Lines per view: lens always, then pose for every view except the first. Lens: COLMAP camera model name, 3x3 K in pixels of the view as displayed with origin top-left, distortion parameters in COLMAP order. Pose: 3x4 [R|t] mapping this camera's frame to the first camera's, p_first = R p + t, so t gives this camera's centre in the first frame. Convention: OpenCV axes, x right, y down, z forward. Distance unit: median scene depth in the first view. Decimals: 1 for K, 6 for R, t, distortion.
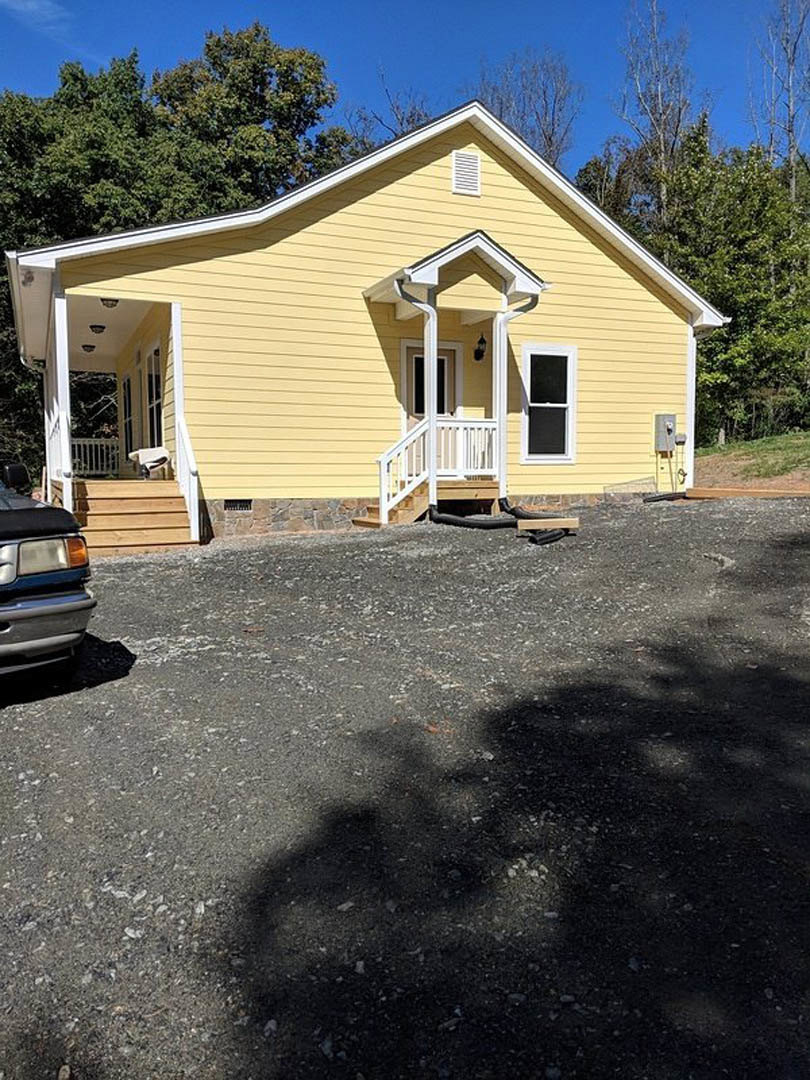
lens RADIAL K [[862.2, 0, 407.3], [0, 862.2, 546.6], [0, 0, 1]] dist [0.017772, -0.051428]
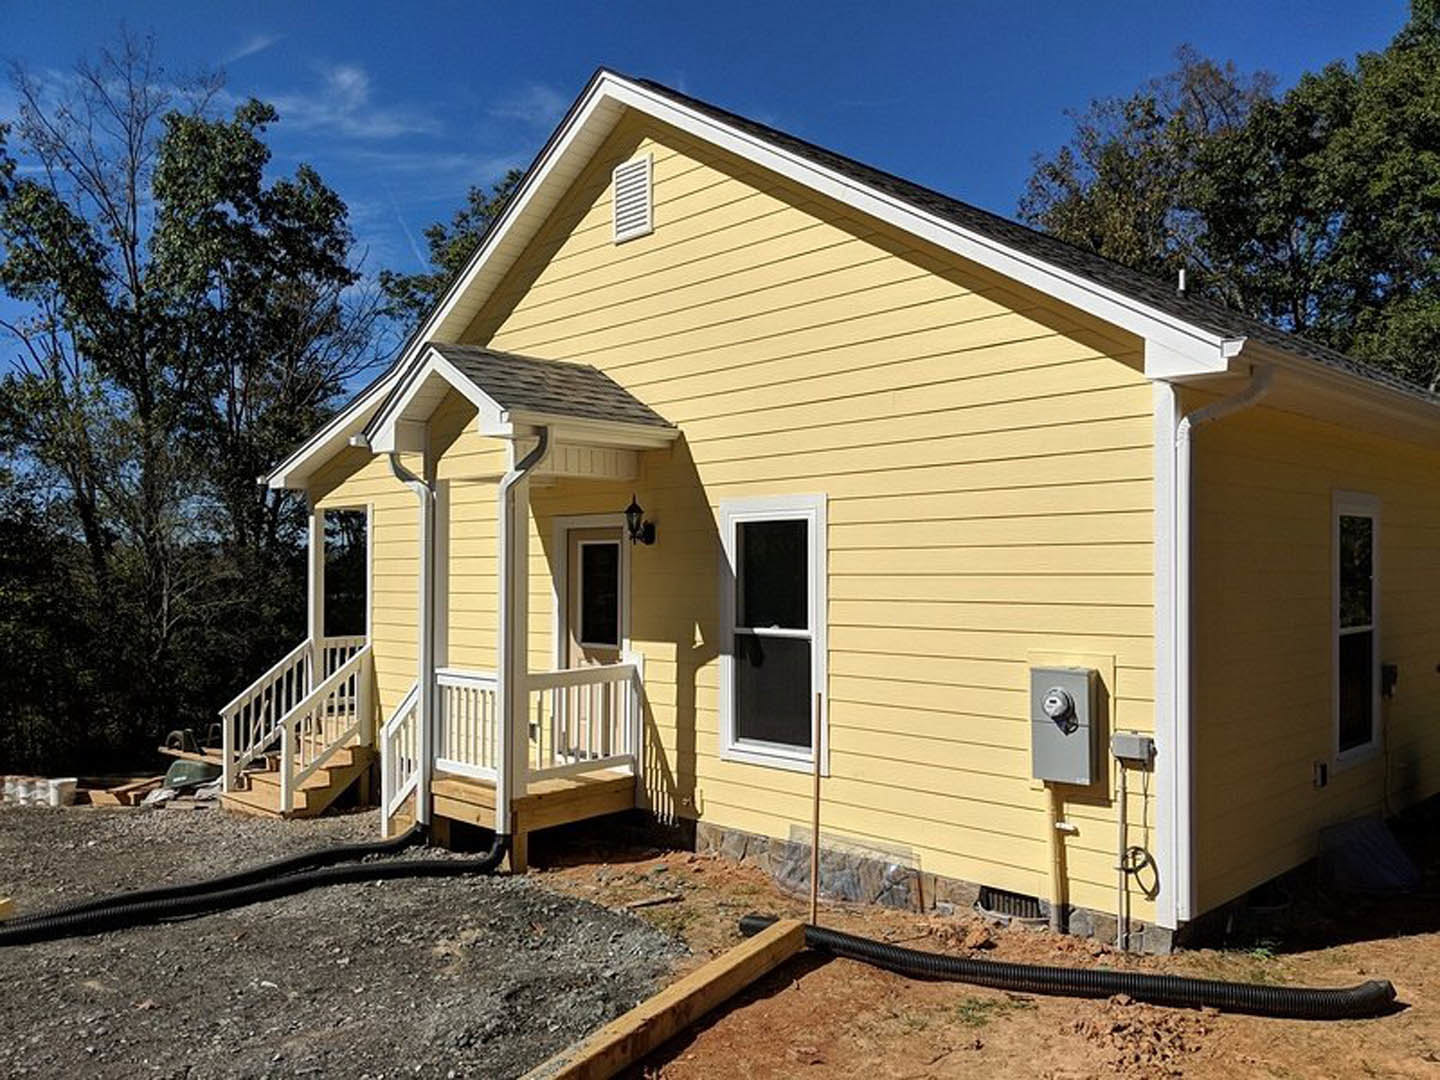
lens RADIAL K [[1149.6, 0, 721.7], [0, 1149.6, 533.8], [0, 0, 1]] dist [0.017772, -0.051428]
pose [[0.353727, -0.019337, -0.935149, 0.696174], [-0.071259, 0.996323, -0.047557, -0.183648], [0.932630, 0.083460, 0.351049, 0.764586]]
